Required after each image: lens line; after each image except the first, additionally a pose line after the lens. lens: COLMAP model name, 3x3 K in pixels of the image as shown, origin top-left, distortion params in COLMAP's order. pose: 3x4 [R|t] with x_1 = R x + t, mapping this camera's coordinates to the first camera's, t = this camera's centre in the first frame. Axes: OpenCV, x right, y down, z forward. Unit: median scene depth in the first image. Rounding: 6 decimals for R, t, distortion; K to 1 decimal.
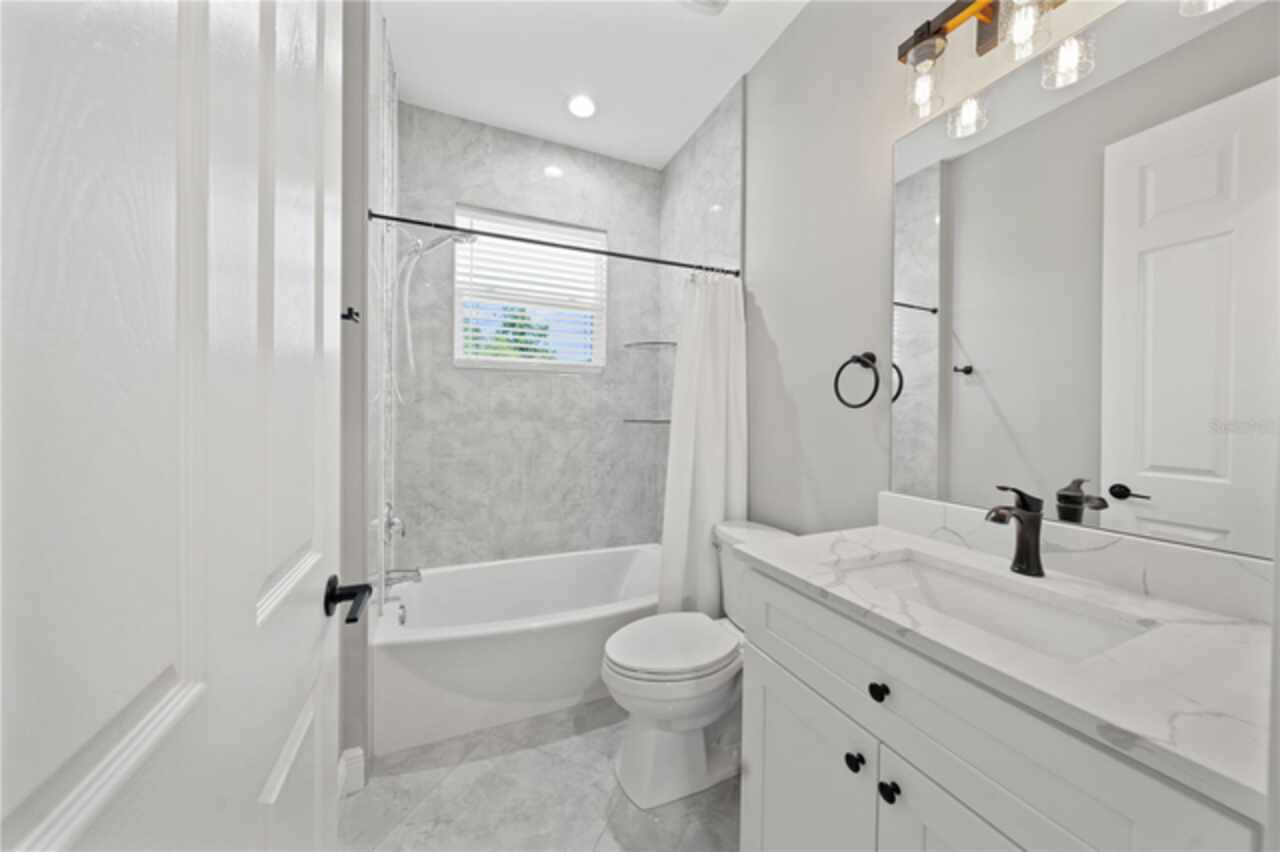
lens RADIAL K [[431.8, 0, 638.9], [0, 431.8, 419.4], [0, 0, 1]] dist [-0.002583, 0.000071]
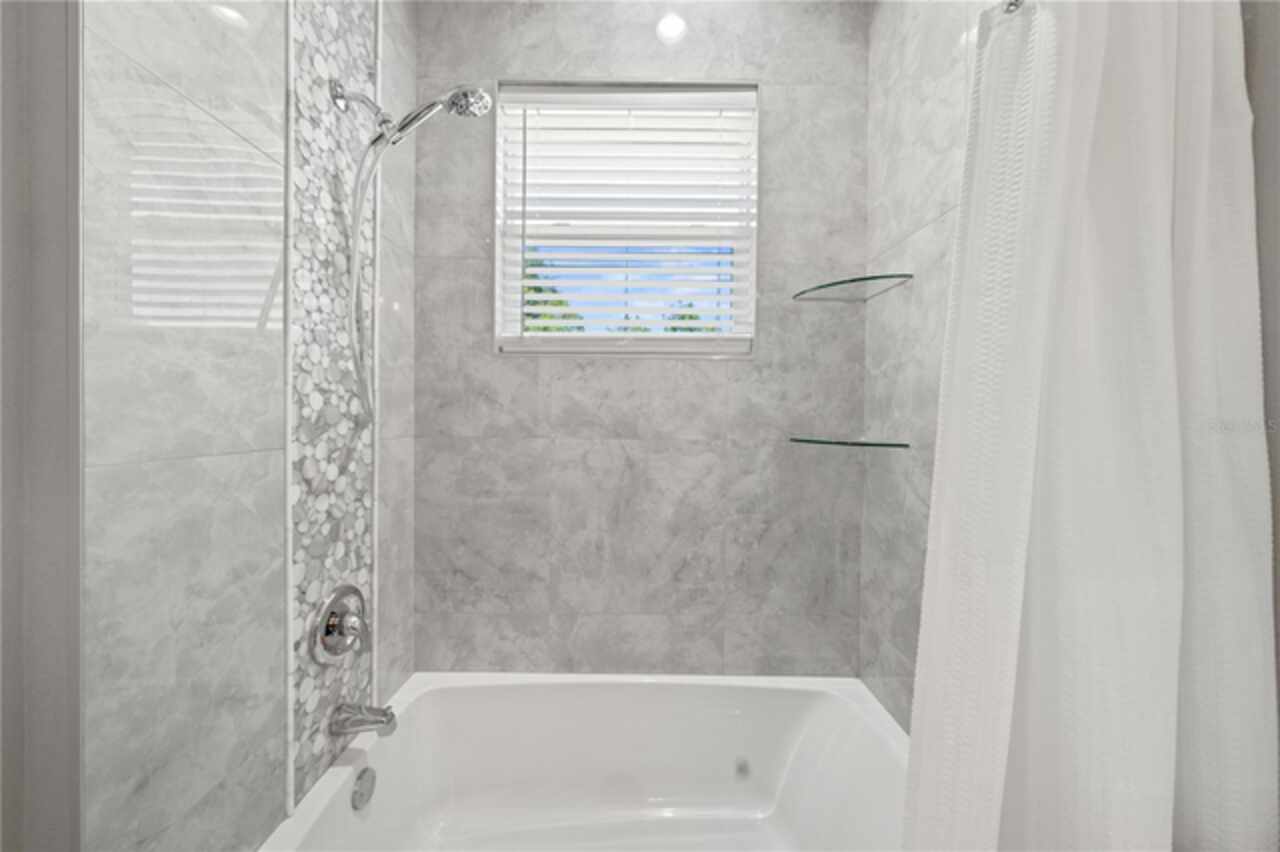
lens RADIAL K [[431.8, 0, 644.6], [0, 431.8, 424.7], [0, 0, 1]] dist [-0.002583, 0.000071]
pose [[0.920082, 0.003285, -0.391712, 0.007505], [-0.004567, 0.999987, -0.002341, -0.013772], [0.391699, 0.003943, 0.920085, 0.480488]]
